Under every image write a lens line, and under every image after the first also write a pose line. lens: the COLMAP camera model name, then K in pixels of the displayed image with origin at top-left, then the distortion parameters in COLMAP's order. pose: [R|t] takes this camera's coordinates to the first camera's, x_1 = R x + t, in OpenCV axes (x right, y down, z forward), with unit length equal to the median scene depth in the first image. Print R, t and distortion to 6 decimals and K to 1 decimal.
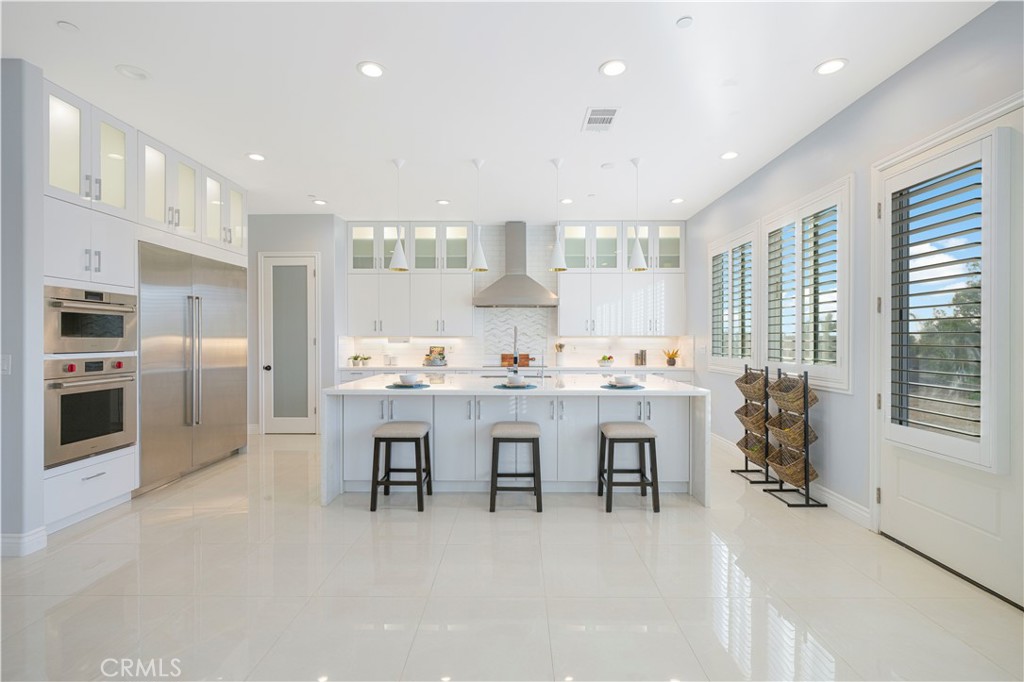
lens RADIAL K [[460.6, 0, 514.5], [0, 460.6, 340.4], [0, 0, 1]] dist [-0.002818, 0.000750]
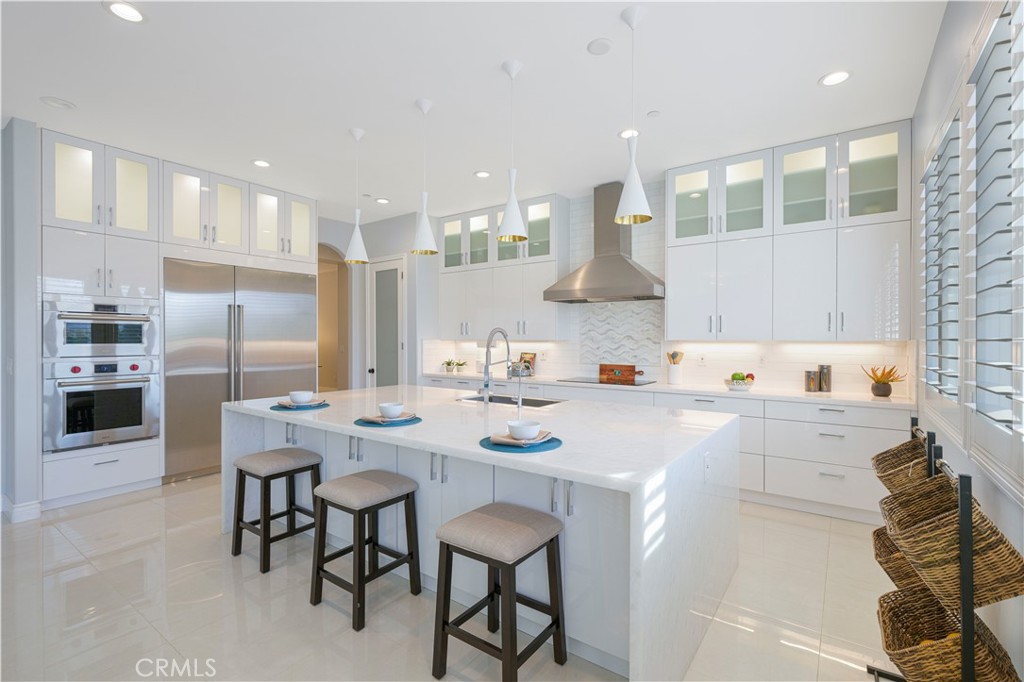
lens RADIAL K [[460.6, 0, 514.5], [0, 460.6, 340.4], [0, 0, 1]] dist [-0.002818, 0.000750]
pose [[0.818051, 0.002629, -0.575140, 0.315471], [-0.003616, 0.999993, -0.000571, -0.009119], [0.575135, 0.002547, 0.818055, 0.333175]]
